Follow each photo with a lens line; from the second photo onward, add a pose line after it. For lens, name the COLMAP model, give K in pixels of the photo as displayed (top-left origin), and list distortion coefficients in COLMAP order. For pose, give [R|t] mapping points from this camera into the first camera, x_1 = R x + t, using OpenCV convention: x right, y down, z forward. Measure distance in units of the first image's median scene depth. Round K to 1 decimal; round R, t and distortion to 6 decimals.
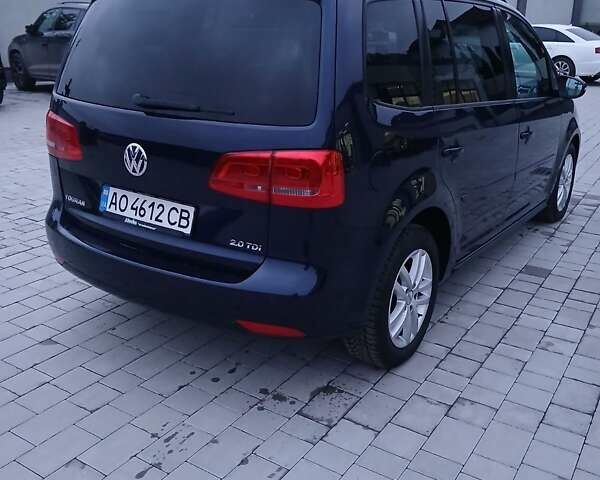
lens RADIAL K [[624.3, 0, 298.5], [0, 624.3, 232.6], [0, 0, 1]] dist [0.221059, -0.594386]
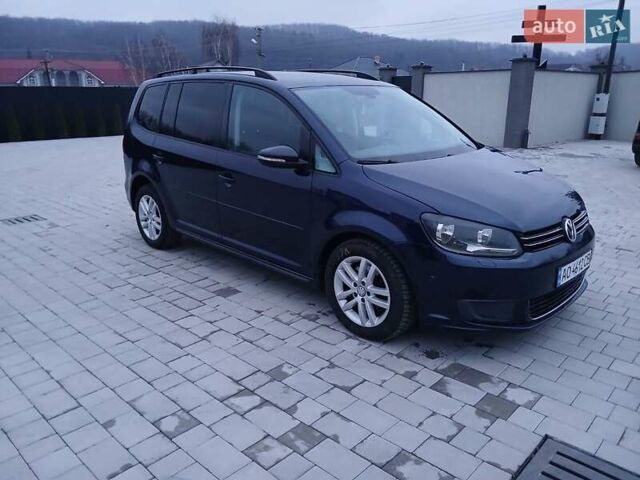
lens RADIAL K [[489.8, 0, 320.0], [0, 489.8, 240.0], [0, 0, 1]] dist [0.053162, -0.078742]
pose [[-0.169524, 0.264642, -0.949329, 1.882716], [-0.310374, 0.899918, 0.306292, -0.585507], [0.935377, 0.346571, -0.070419, 1.847266]]
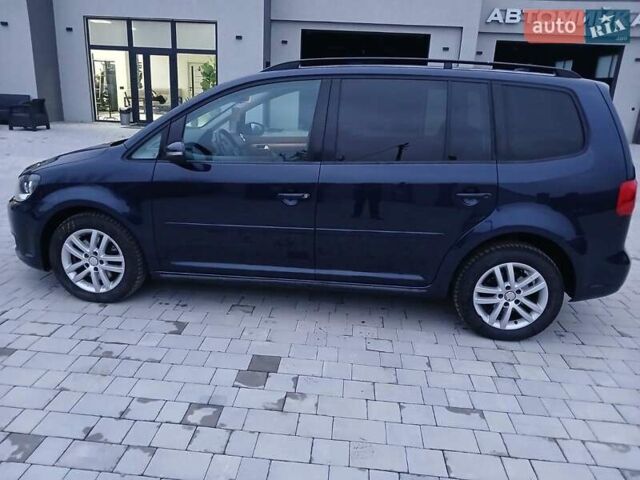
lens RADIAL K [[489.8, 0, 320.0], [0, 489.8, 240.0], [0, 0, 1]] dist [0.053162, -0.078742]
pose [[-0.476911, -0.292377, 0.828898, -1.076725], [0.224351, 0.871322, 0.436423, -0.756920], [-0.849837, 0.394099, -0.349948, 2.194431]]
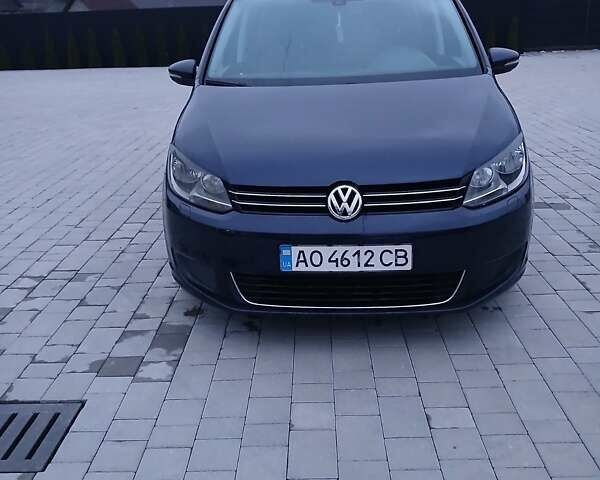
lens RADIAL K [[624.3, 0, 298.5], [0, 624.3, 232.6], [0, 0, 1]] dist [0.221059, -0.594386]
pose [[-0.851210, 0.186883, -0.490424, 1.248867], [-0.142364, 0.817197, 0.558499, -0.926722], [0.505147, 0.545219, -0.669001, 2.928072]]
